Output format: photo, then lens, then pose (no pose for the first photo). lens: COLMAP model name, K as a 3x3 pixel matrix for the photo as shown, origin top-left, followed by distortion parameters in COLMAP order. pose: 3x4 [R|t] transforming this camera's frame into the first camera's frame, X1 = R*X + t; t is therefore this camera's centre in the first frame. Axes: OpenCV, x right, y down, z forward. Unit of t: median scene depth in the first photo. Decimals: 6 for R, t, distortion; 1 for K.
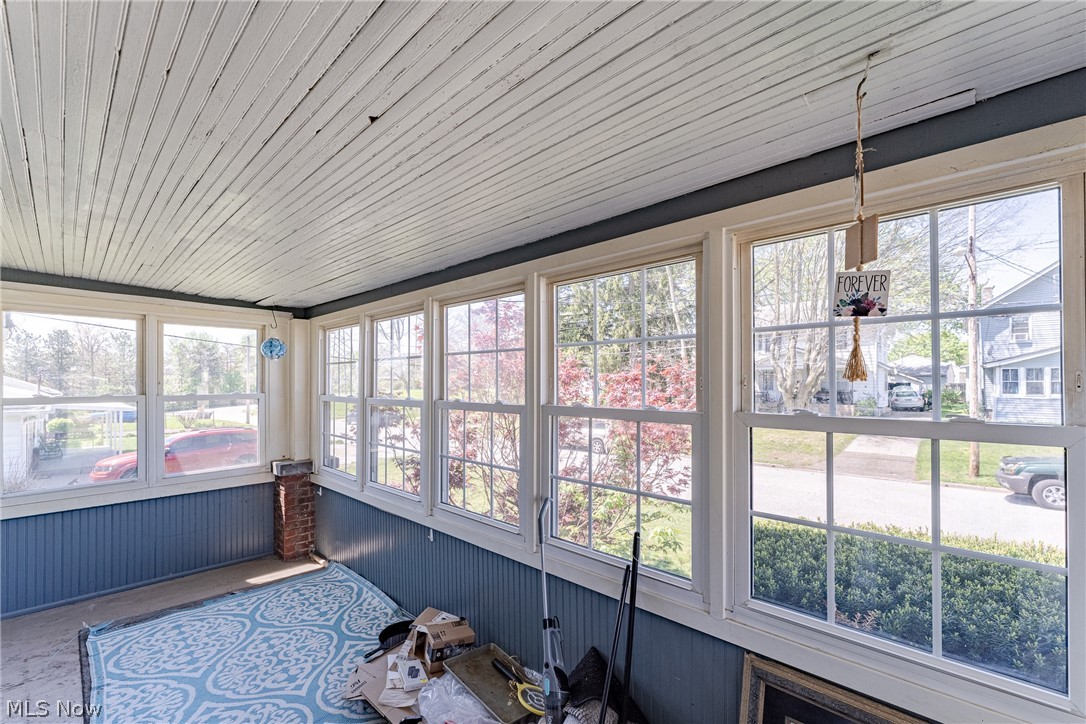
lens RADIAL K [[451.9, 0, 542.9], [0, 451.9, 376.7], [0, 0, 1]] dist [0.000100, -0.000021]
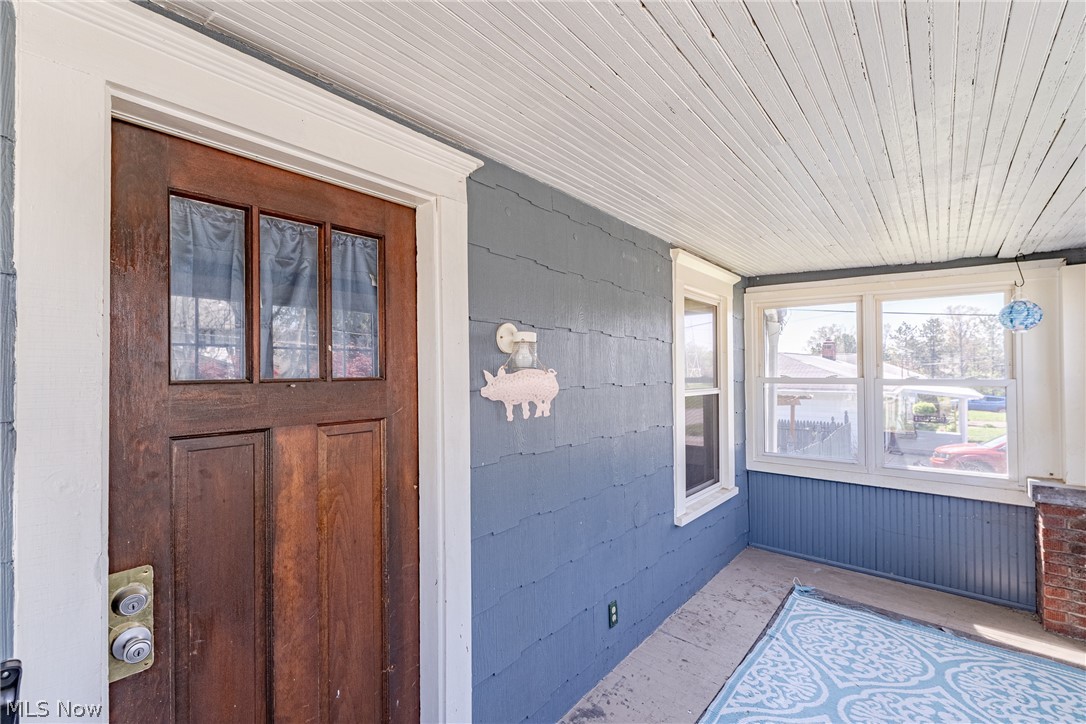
lens RADIAL K [[486.8, 0, 542.7], [0, 486.8, 366.2], [0, 0, 1]] dist [-0.000481, 0.000234]
pose [[0.066786, -0.003899, -0.997760, 0.129291], [0.010811, 0.999936, -0.003184, 0.013046], [0.997709, -0.010574, 0.066824, 0.261022]]
